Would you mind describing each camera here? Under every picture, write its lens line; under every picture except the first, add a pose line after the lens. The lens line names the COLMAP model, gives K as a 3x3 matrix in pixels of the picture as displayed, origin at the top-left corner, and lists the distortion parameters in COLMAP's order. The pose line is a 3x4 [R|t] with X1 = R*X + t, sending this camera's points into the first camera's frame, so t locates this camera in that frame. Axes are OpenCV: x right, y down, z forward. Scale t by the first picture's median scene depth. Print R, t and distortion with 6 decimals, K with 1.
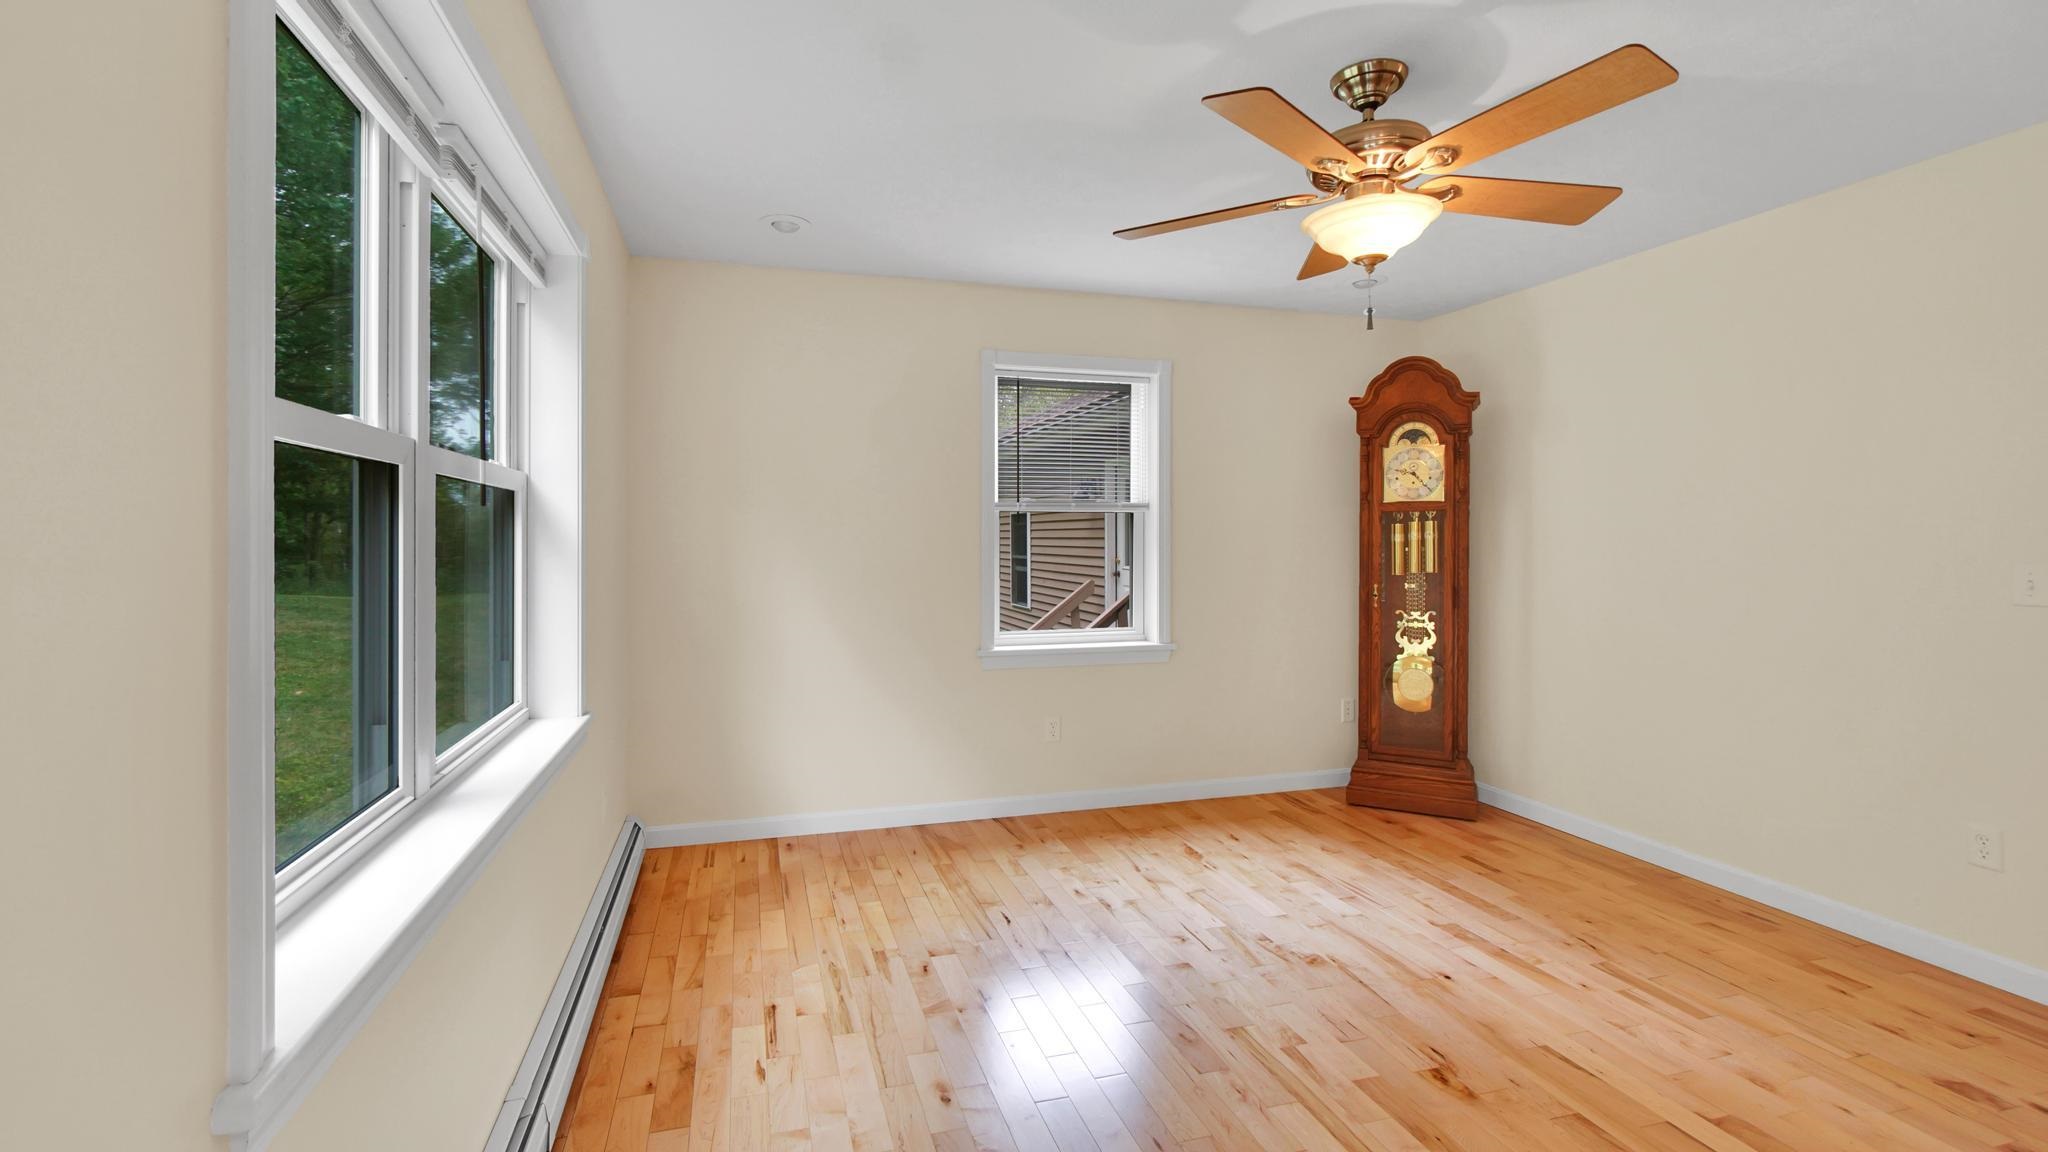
lens RADIAL K [[877.0, 0, 1018.6], [0, 877.0, 550.2], [0, 0, 1]] dist [-0.002358, -0.000279]
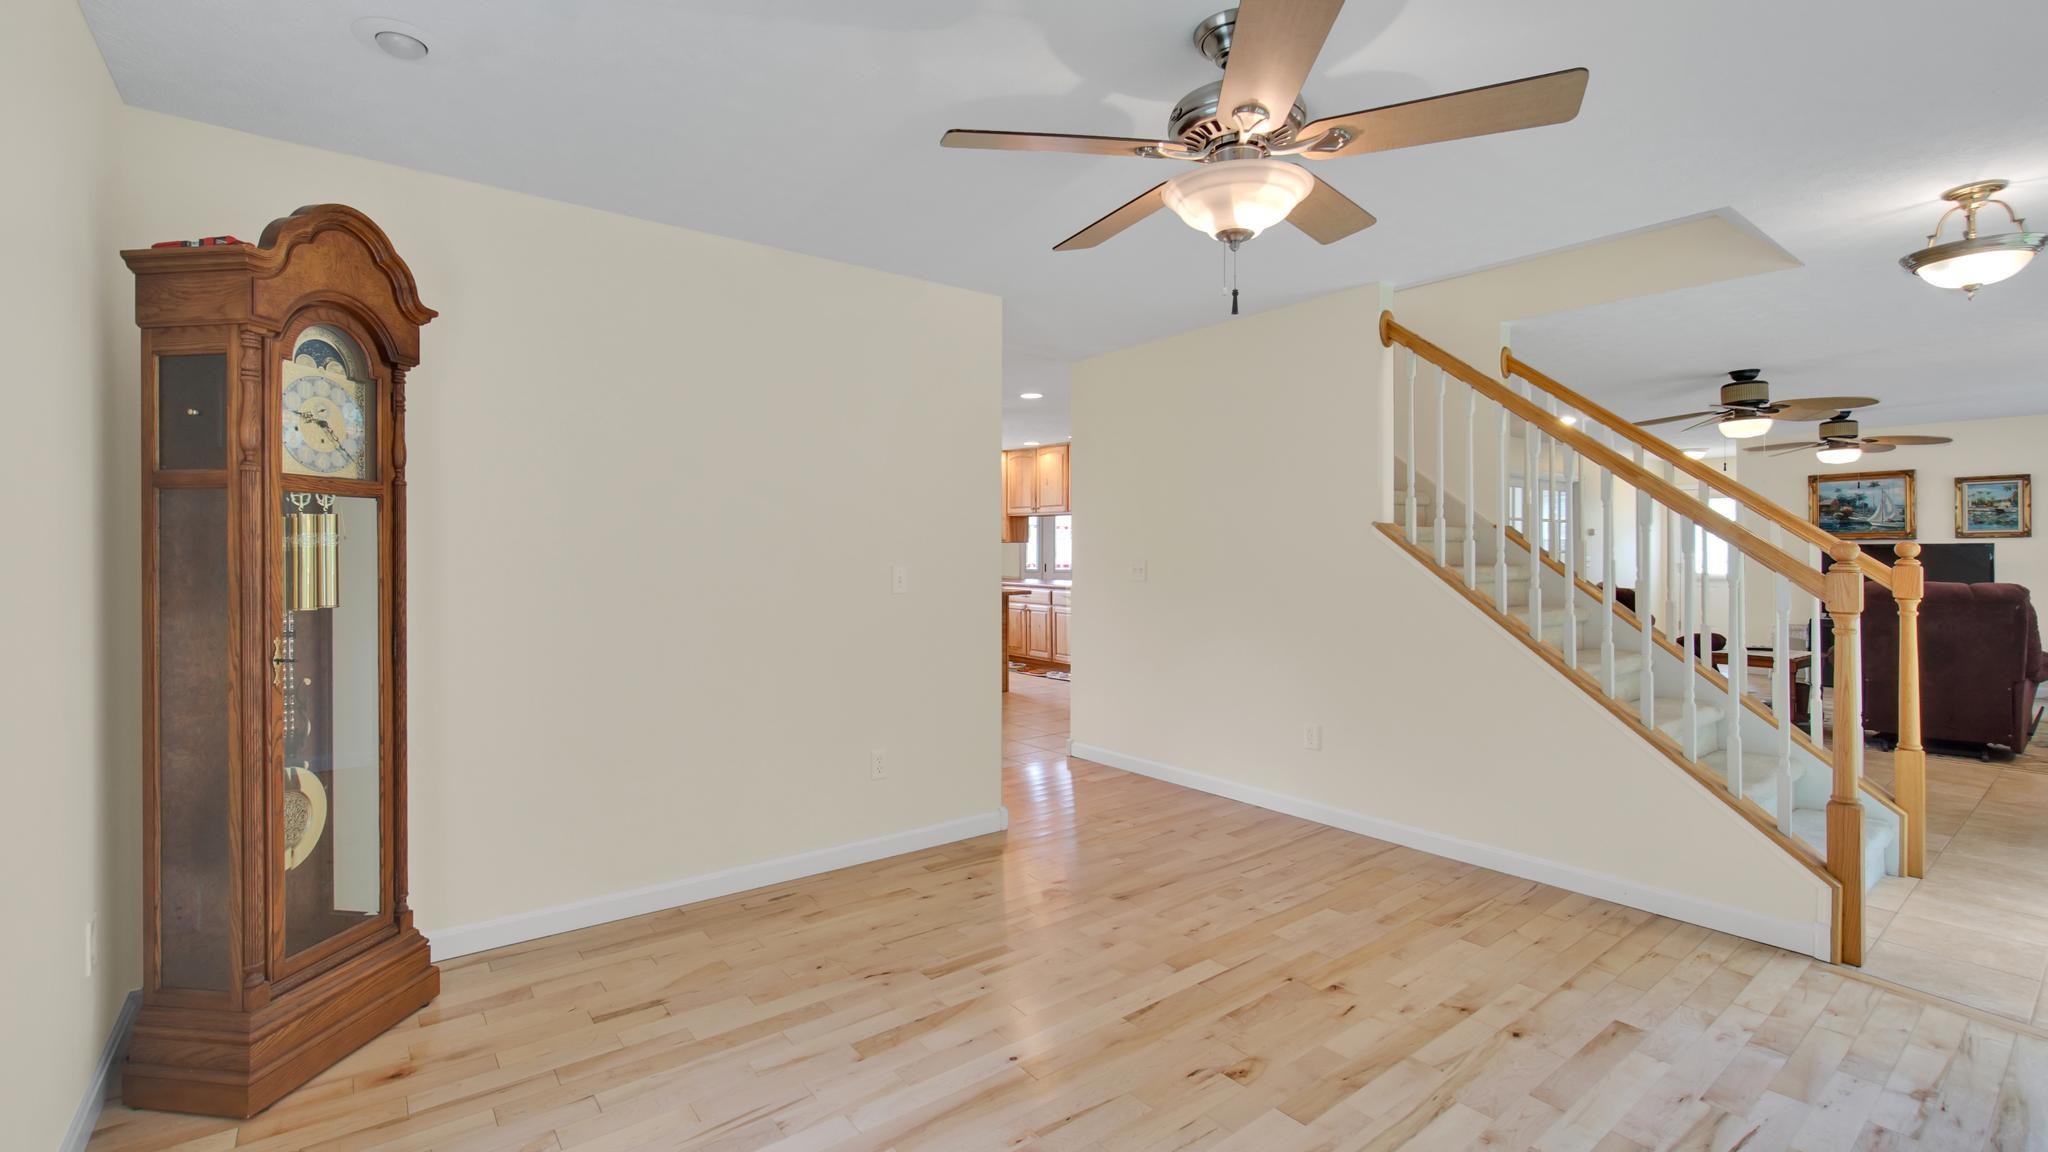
lens RADIAL K [[899.9, 0, 986.5], [0, 899.9, 554.2], [0, 0, 1]] dist [-0.002870, 0.000652]
pose [[-0.331800, -0.005979, 0.943331, -0.295526], [0.011618, 0.999878, 0.010423, -0.013056], [-0.943278, 0.014418, -0.331690, 1.178050]]
